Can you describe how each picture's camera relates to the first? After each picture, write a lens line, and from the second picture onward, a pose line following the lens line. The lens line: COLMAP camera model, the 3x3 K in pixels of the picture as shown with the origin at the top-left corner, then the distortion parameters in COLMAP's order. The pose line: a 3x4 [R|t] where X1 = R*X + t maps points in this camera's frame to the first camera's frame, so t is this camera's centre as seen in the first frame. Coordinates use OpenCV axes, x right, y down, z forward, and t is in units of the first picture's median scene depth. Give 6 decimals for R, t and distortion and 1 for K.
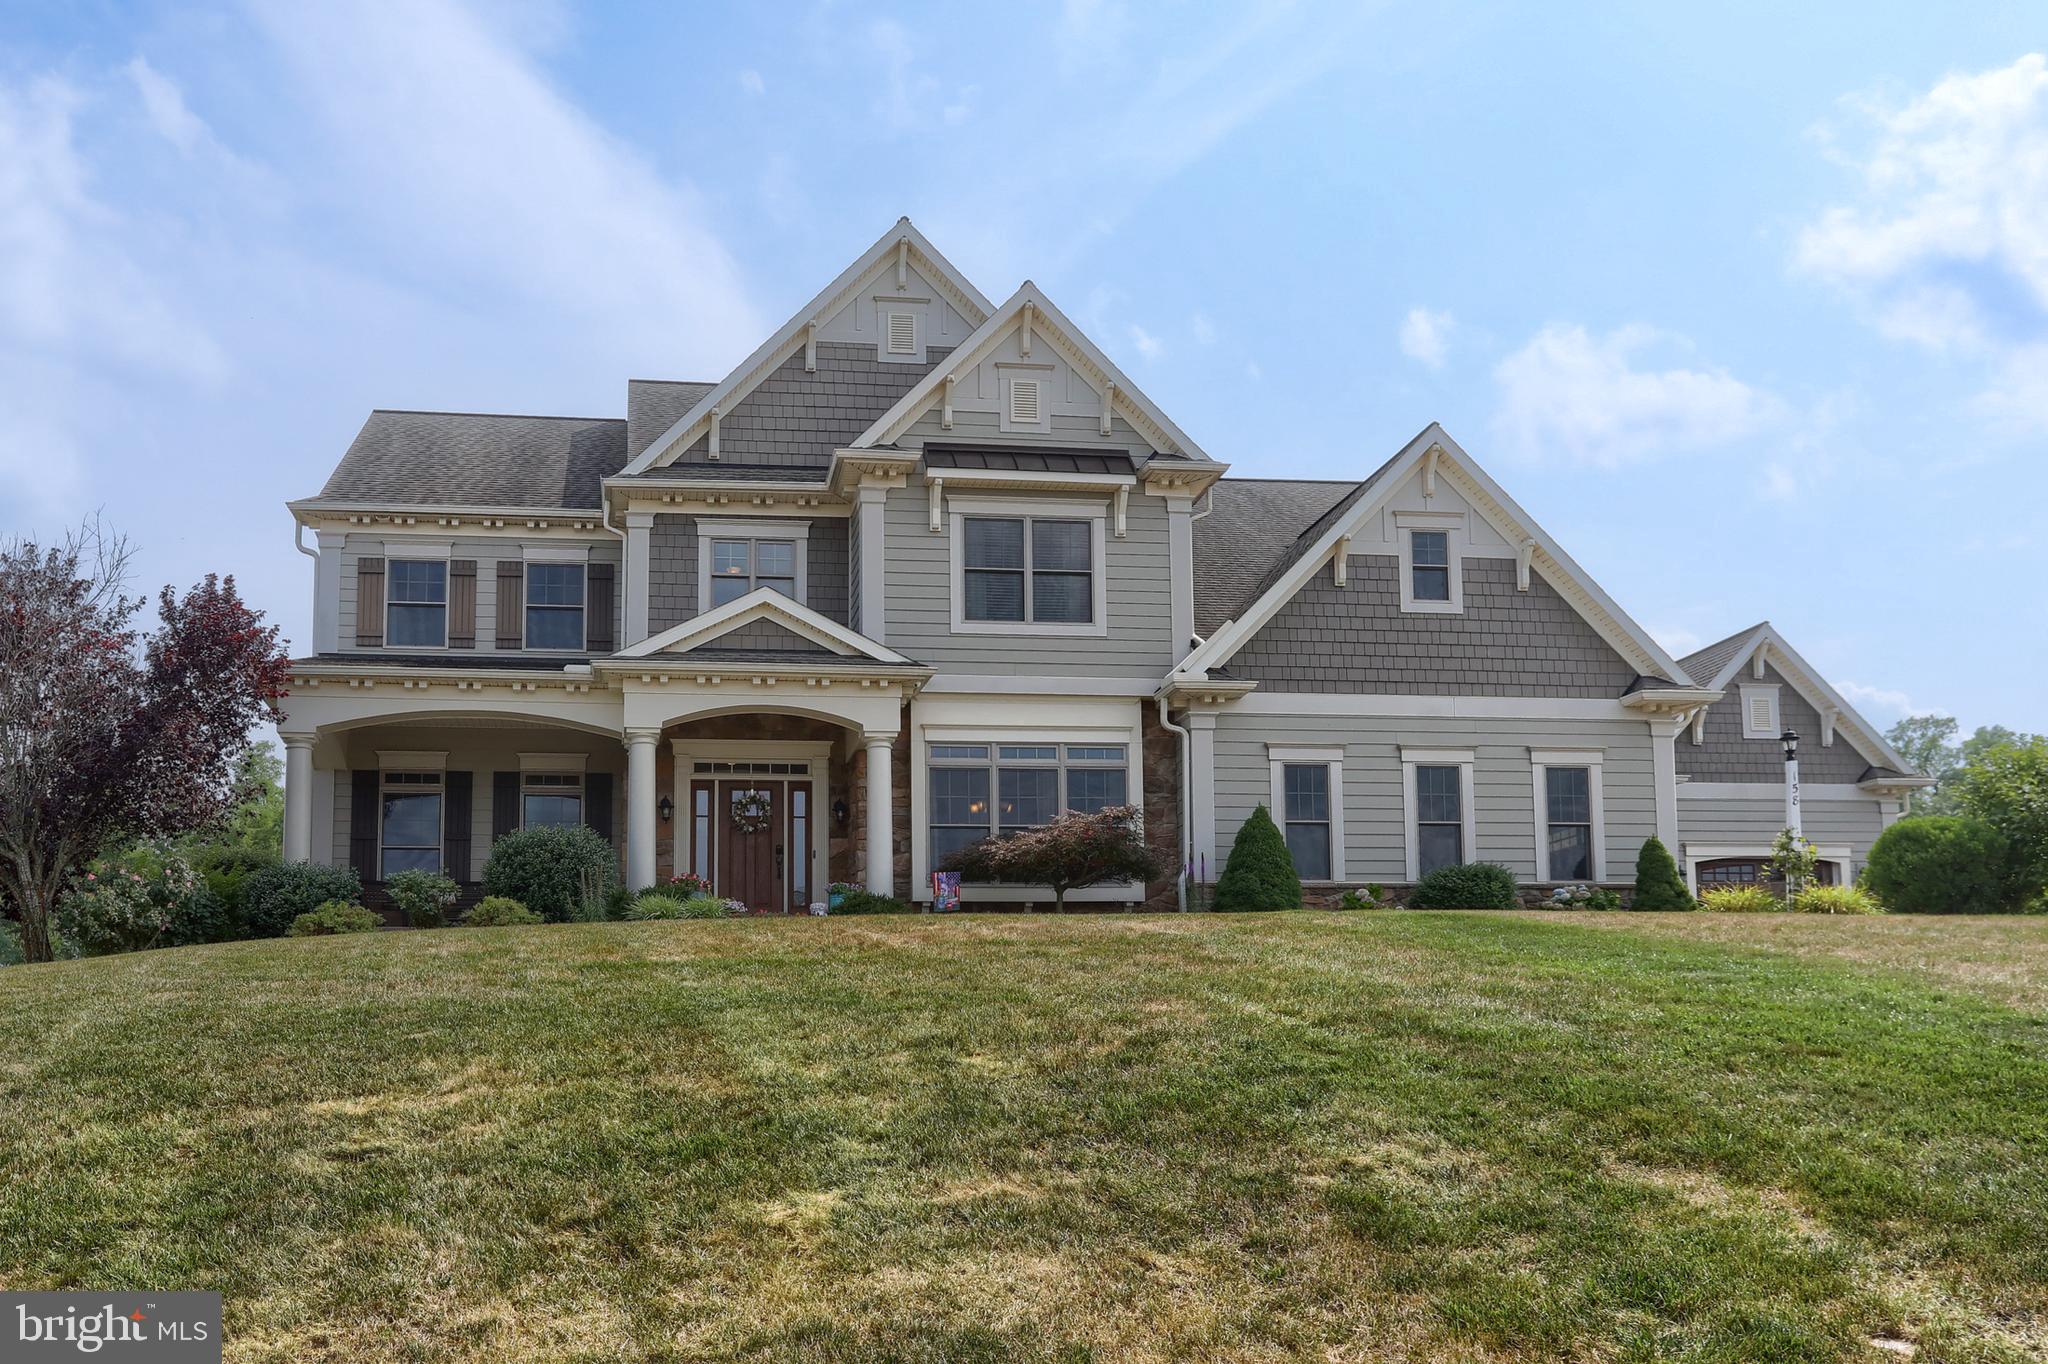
lens RADIAL K [[1742.4, 0, 932.4], [0, 1742.4, 962.1], [0, 0, 1]] dist [-0.001850, -0.013566]
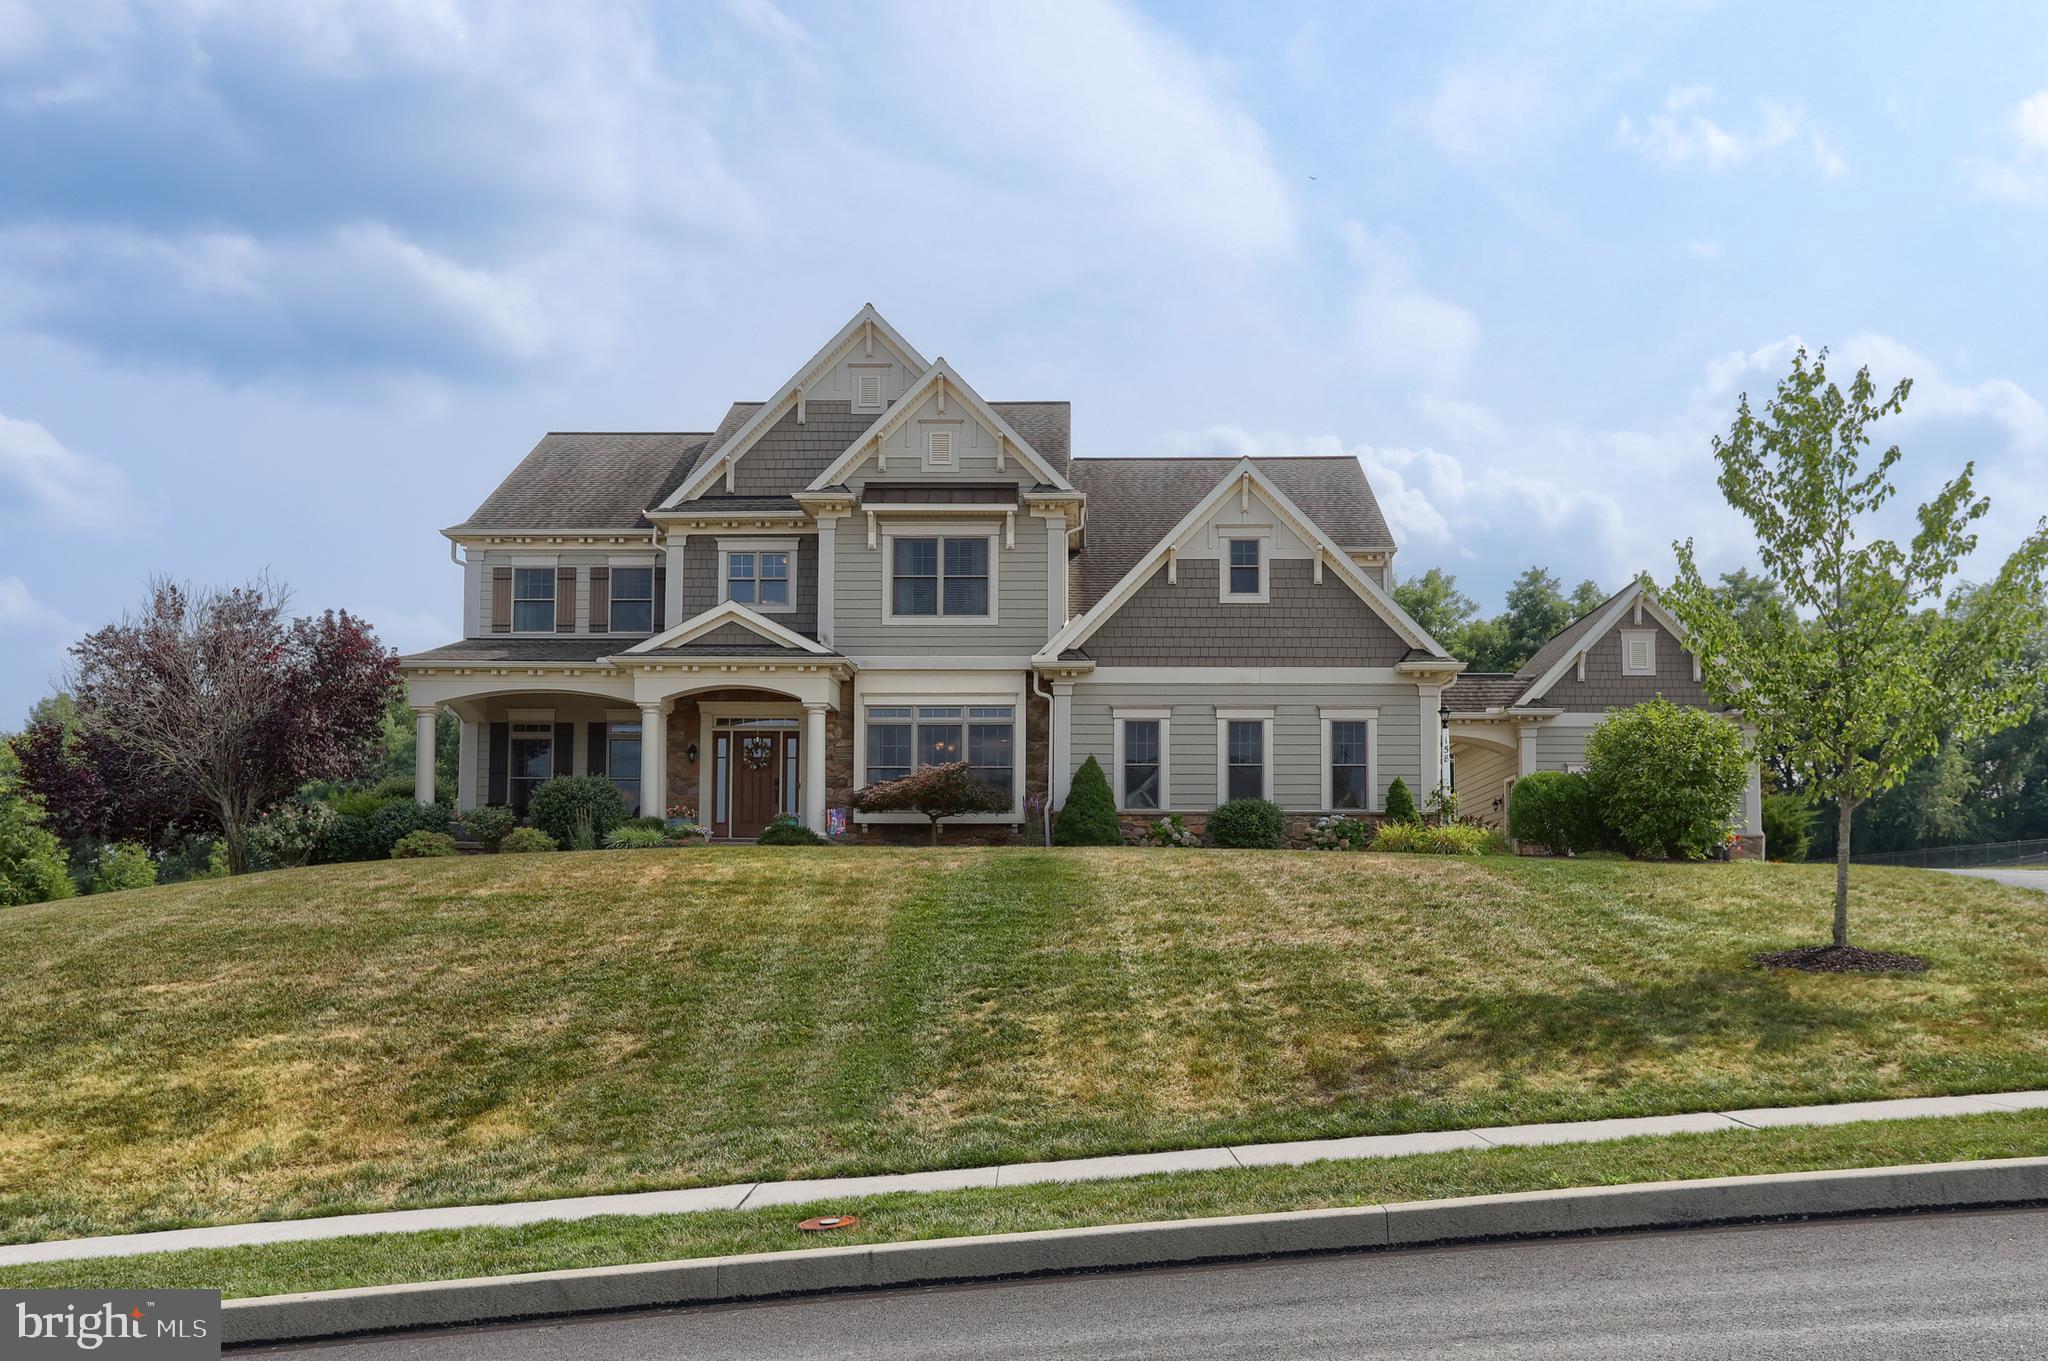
lens RADIAL K [[1696.0, 0, 1087.0], [0, 1696.0, 893.7], [0, 0, 1]] dist [-0.003992, 0.025437]
pose [[0.987242, 0.012168, -0.158760, 0.373587], [-0.003936, 0.998636, 0.052060, -0.048628], [0.159176, -0.050771, 0.985944, -0.281131]]
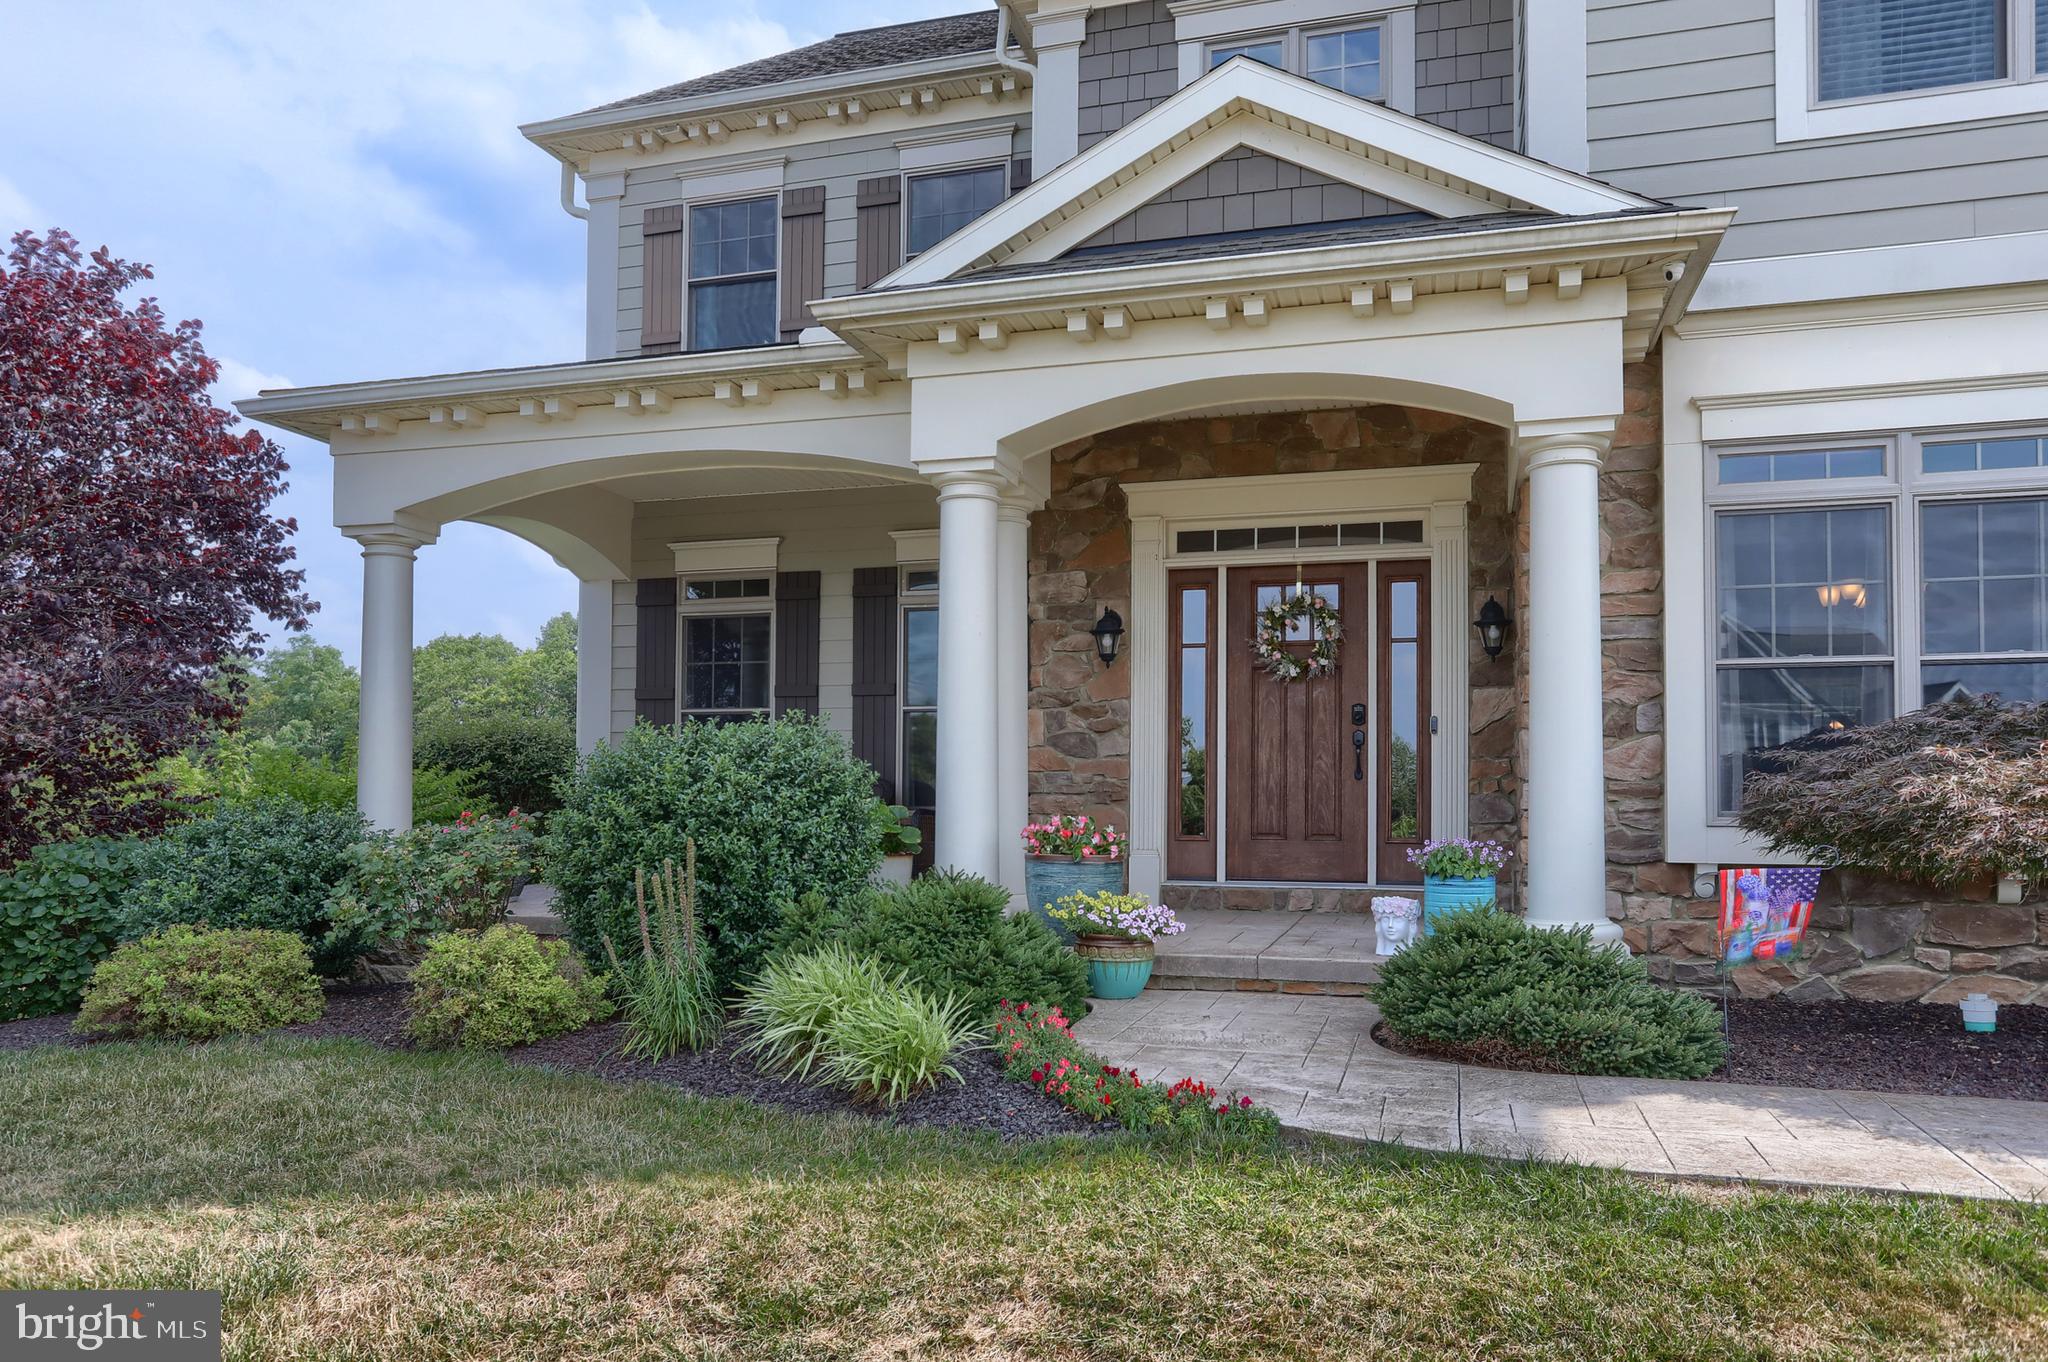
lens RADIAL K [[1502.0, 0, 1085.8], [0, 1502.0, 763.3], [0, 0, 1]] dist [-0.025171, 0.018688]
pose [[0.916249, 0.000806, -0.400609, 0.003268], [0.018524, 0.998843, 0.044376, -0.072362], [0.400182, -0.048080, 0.915174, 0.632935]]
